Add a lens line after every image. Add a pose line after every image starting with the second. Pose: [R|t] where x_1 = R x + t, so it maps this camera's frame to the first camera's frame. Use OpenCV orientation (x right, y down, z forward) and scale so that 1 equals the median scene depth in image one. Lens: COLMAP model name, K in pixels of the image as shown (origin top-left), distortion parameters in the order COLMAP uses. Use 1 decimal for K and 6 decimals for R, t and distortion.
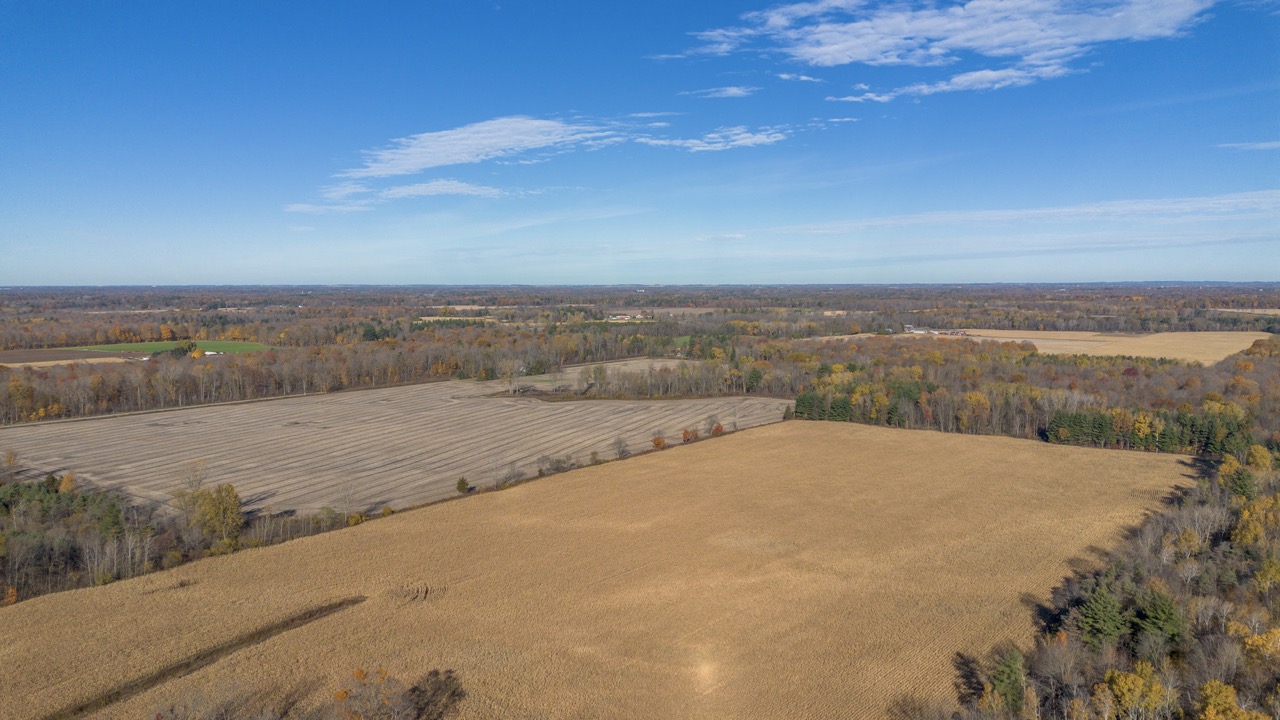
lens RADIAL K [[899.0, 0, 638.0], [0, 899.0, 352.9], [0, 0, 1]] dist [0.082914, -0.084608]
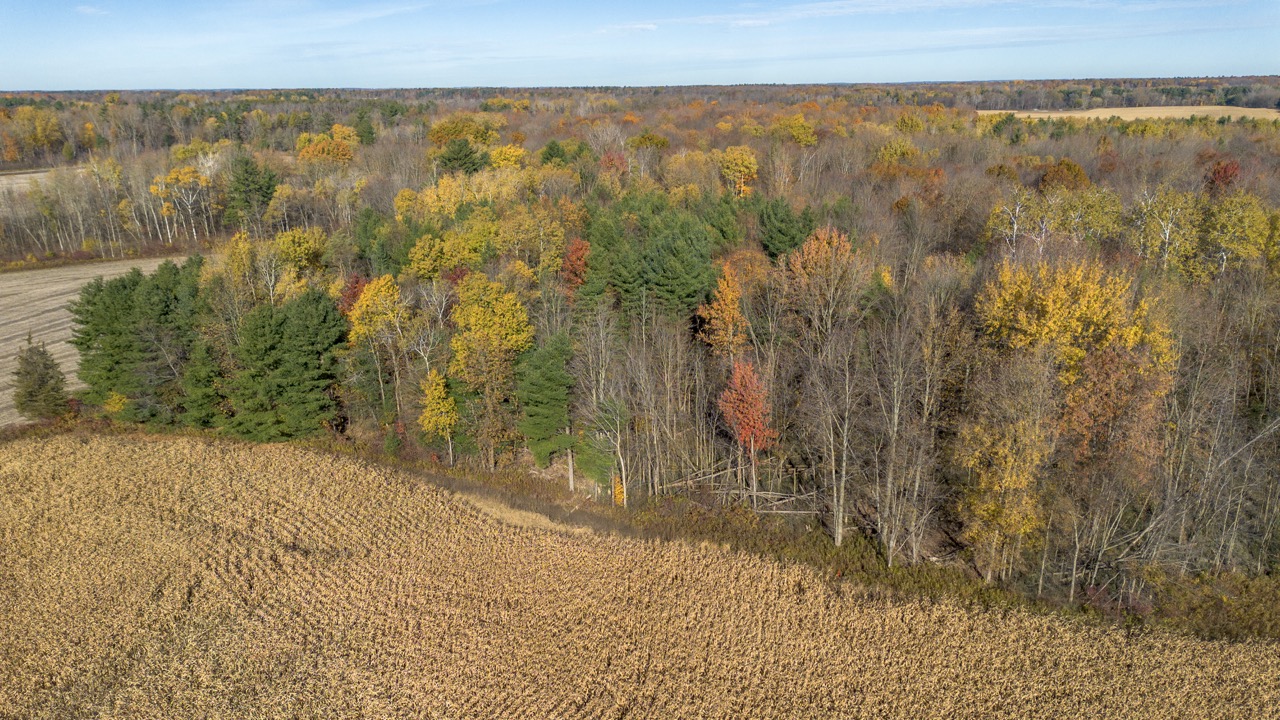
lens RADIAL K [[899.0, 0, 639.6], [0, 899.0, 357.2], [0, 0, 1]] dist [0.082914, -0.084608]
pose [[0.987932, -0.051942, 0.145921, 0.268624], [0.020173, 0.977219, 0.211272, 0.023971], [-0.153570, -0.205779, 0.966474, 0.822946]]
